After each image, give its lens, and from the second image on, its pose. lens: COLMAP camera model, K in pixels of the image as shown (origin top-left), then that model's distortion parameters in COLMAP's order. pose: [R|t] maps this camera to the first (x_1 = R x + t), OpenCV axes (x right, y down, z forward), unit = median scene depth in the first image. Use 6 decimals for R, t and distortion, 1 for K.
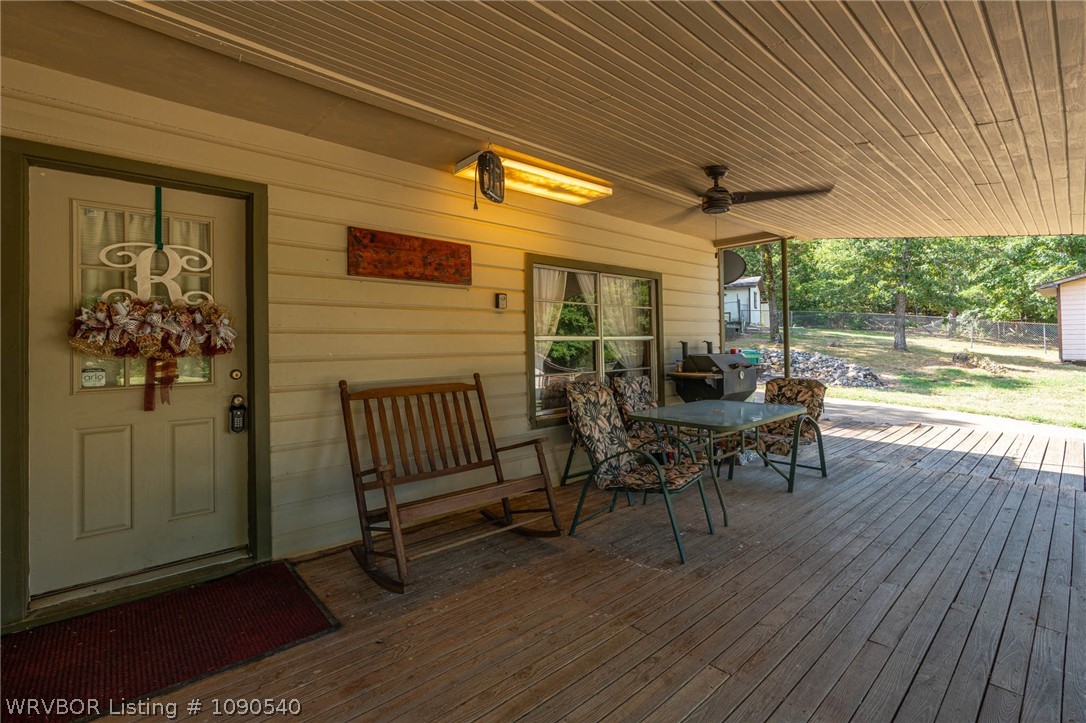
lens RADIAL K [[495.2, 0, 534.4], [0, 495.2, 338.9], [0, 0, 1]] dist [-0.000649, -0.000072]
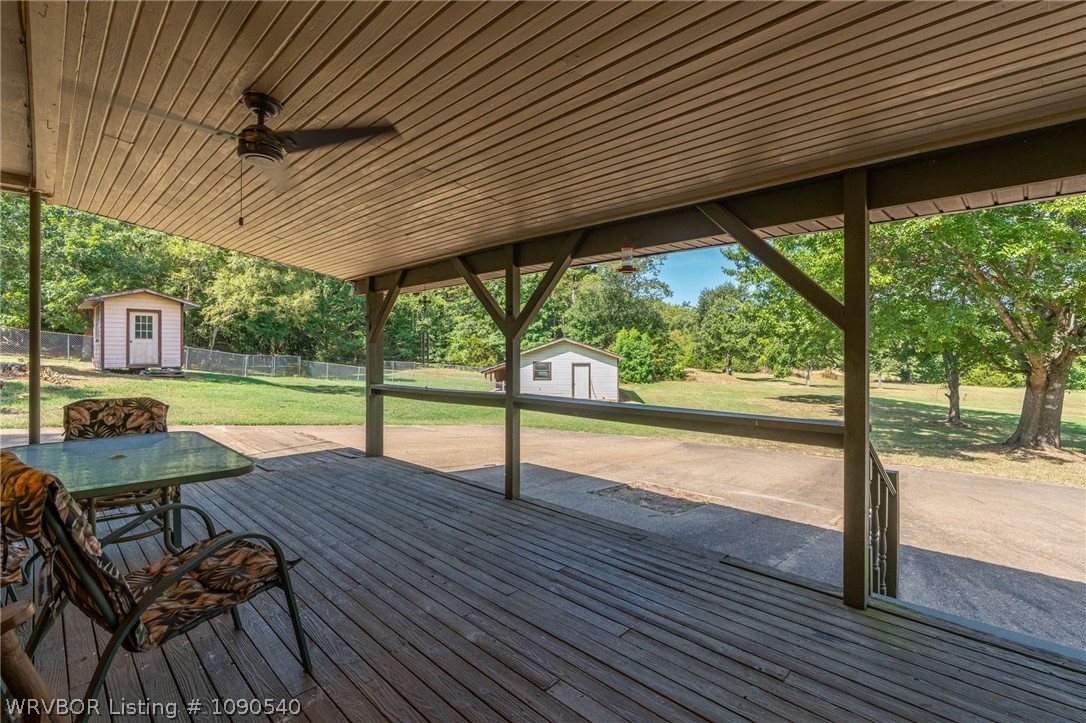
lens RADIAL K [[495.2, 0, 538.6], [0, 495.2, 353.0], [0, 0, 1]] dist [-0.000649, -0.000072]
pose [[-0.061181, 0.009471, 0.998082, -0.240073], [-0.017573, 0.999790, -0.010565, 0.011151], [-0.997972, -0.018186, -0.061002, 0.443109]]
